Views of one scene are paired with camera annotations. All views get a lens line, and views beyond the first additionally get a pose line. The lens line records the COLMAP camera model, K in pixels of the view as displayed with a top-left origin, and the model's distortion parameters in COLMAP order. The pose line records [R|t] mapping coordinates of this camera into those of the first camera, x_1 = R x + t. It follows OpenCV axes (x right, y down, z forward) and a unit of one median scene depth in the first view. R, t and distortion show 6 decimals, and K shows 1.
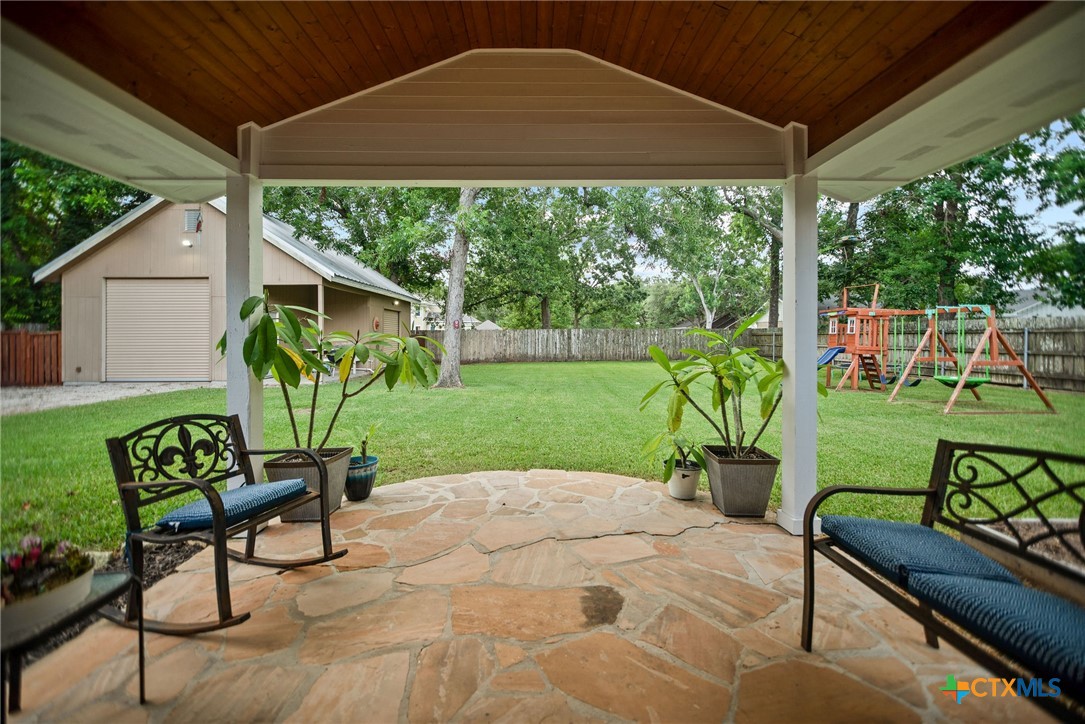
lens RADIAL K [[469.8, 0, 549.3], [0, 469.8, 336.8], [0, 0, 1]] dist [0.002686, 0.000408]
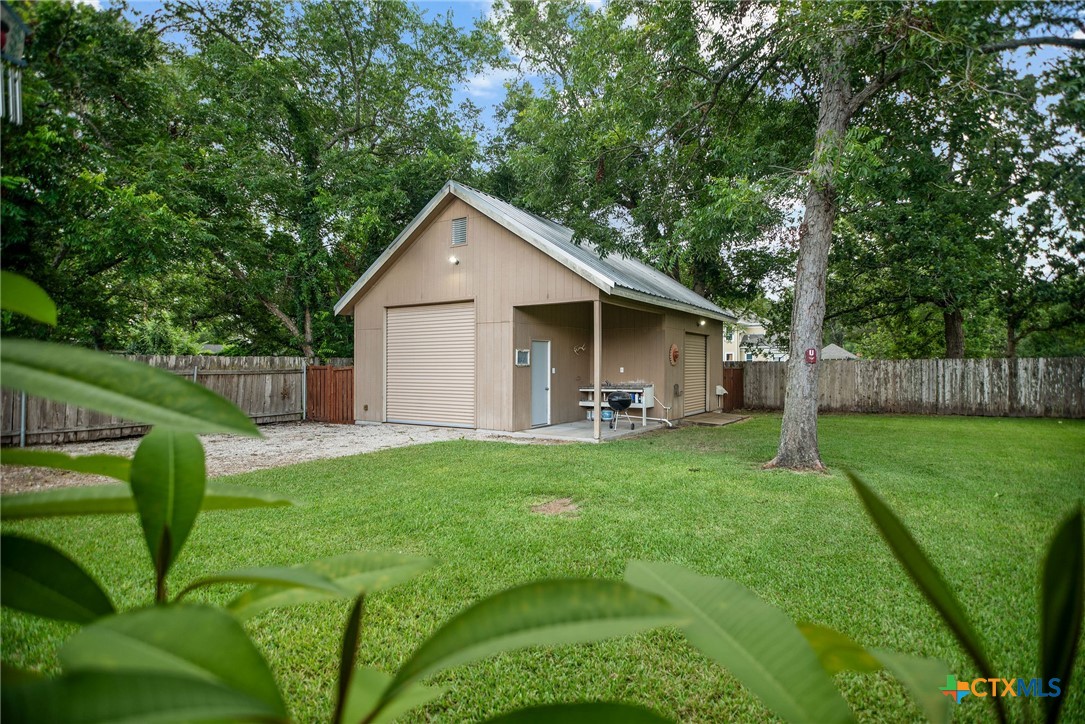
lens RADIAL K [[606.1, 0, 544.6], [0, 606.1, 365.5], [0, 0, 1]] dist [0.029680, 0.001385]
pose [[0.843666, -0.000093, -0.536869, -0.045749], [-0.001523, 0.999996, -0.002567, -0.007899], [0.536867, 0.002983, 0.843662, 0.132461]]
